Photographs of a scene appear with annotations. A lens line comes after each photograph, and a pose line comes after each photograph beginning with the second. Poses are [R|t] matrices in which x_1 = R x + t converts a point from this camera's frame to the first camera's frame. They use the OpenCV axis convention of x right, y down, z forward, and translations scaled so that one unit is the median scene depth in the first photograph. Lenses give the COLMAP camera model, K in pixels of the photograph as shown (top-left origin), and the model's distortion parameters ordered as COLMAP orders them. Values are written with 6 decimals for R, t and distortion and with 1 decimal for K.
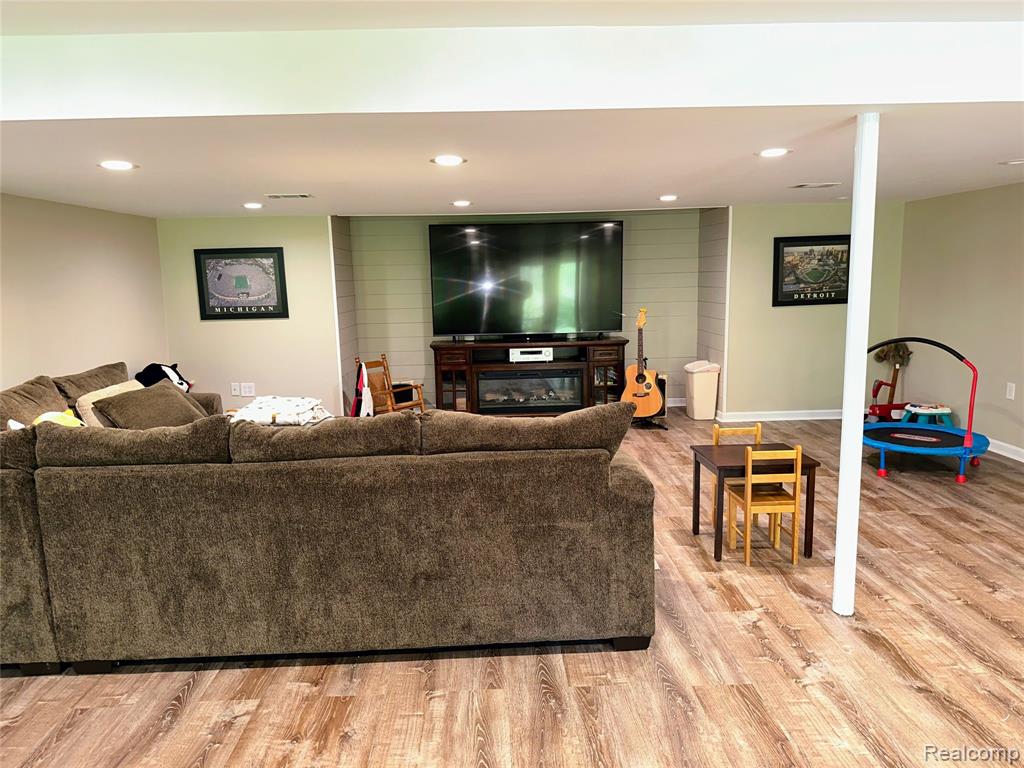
lens RADIAL K [[722.2, 0, 511.7], [0, 722.2, 383.4], [0, 0, 1]] dist [0.010113, 0.001528]
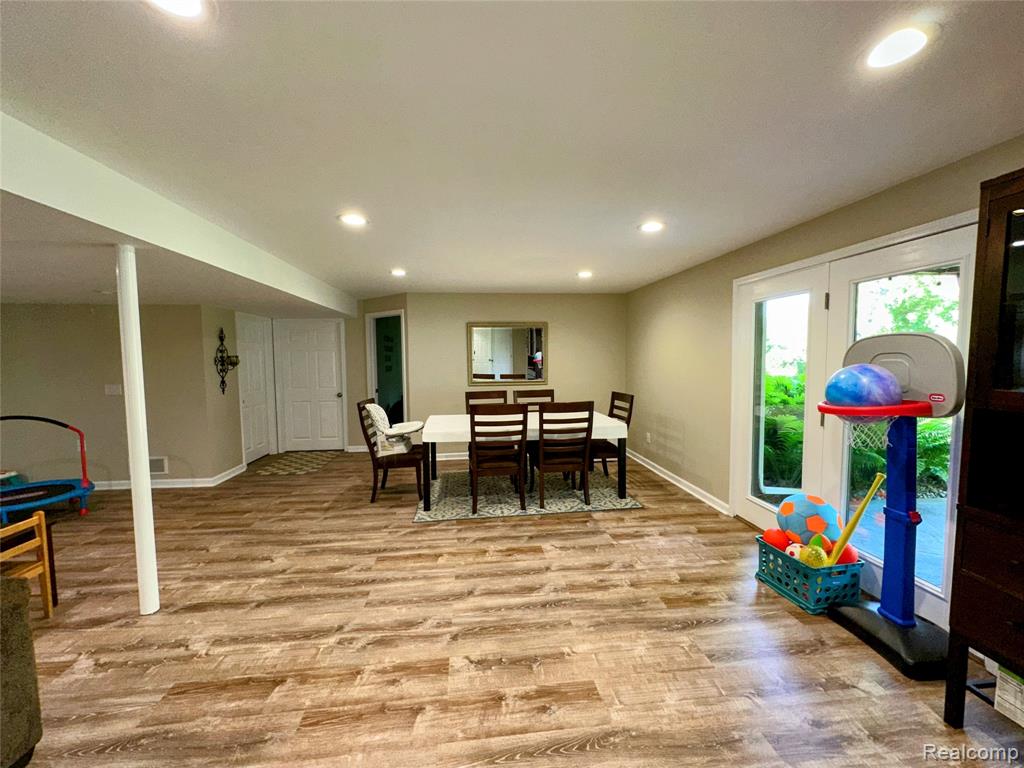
lens RADIAL K [[408.5, 0, 510.4], [0, 408.5, 385.6], [0, 0, 1]] dist [-0.001798, -0.000027]
pose [[-0.065804, -0.044693, 0.996831, -0.333154], [0.159987, 0.985600, 0.054751, -0.029424], [-0.984923, 0.163083, -0.057706, 0.347074]]
